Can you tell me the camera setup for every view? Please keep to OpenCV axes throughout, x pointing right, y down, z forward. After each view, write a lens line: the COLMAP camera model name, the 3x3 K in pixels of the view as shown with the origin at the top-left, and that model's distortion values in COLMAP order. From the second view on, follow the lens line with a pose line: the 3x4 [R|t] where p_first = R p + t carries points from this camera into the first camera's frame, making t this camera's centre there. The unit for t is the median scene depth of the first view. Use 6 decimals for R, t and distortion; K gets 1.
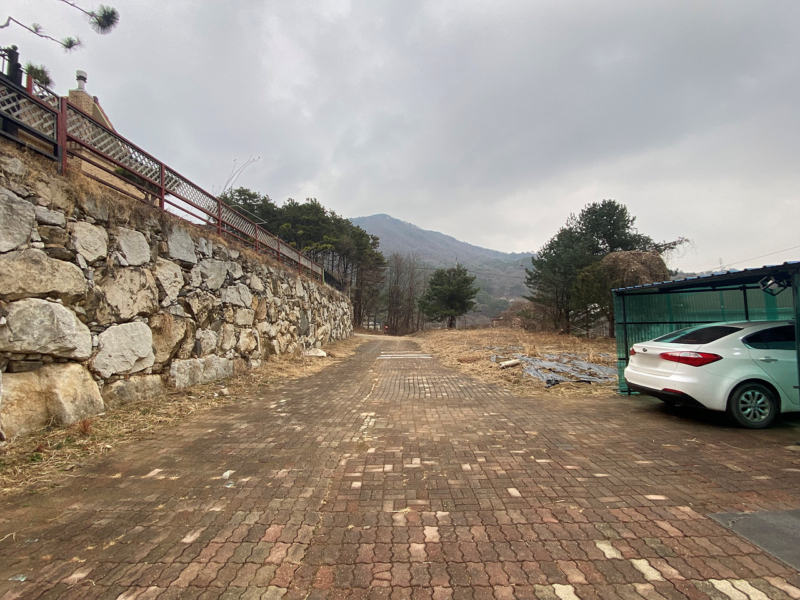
lens RADIAL K [[374.9, 0, 400.0], [0, 374.9, 300.0], [0, 0, 1]] dist [-0.000079, -0.000007]
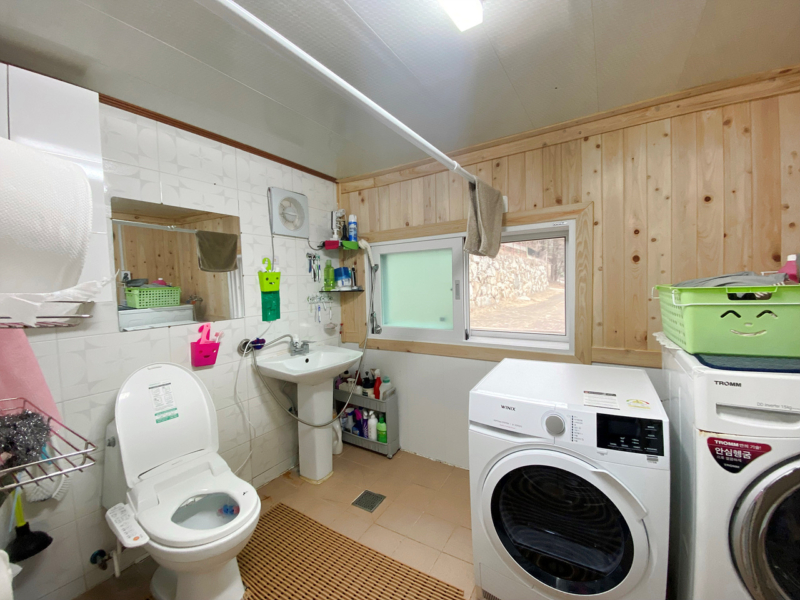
lens RADIAL K [[323.4, 0, 400.0], [0, 323.4, 300.0], [0, 0, 1]] dist [0.000159, 0.000000]
pose [[0.844762, 0.027587, -0.534430, 0.126538], [0.041005, 0.992397, 0.116043, -0.068661], [0.533569, -0.119943, 0.837209, -0.742962]]
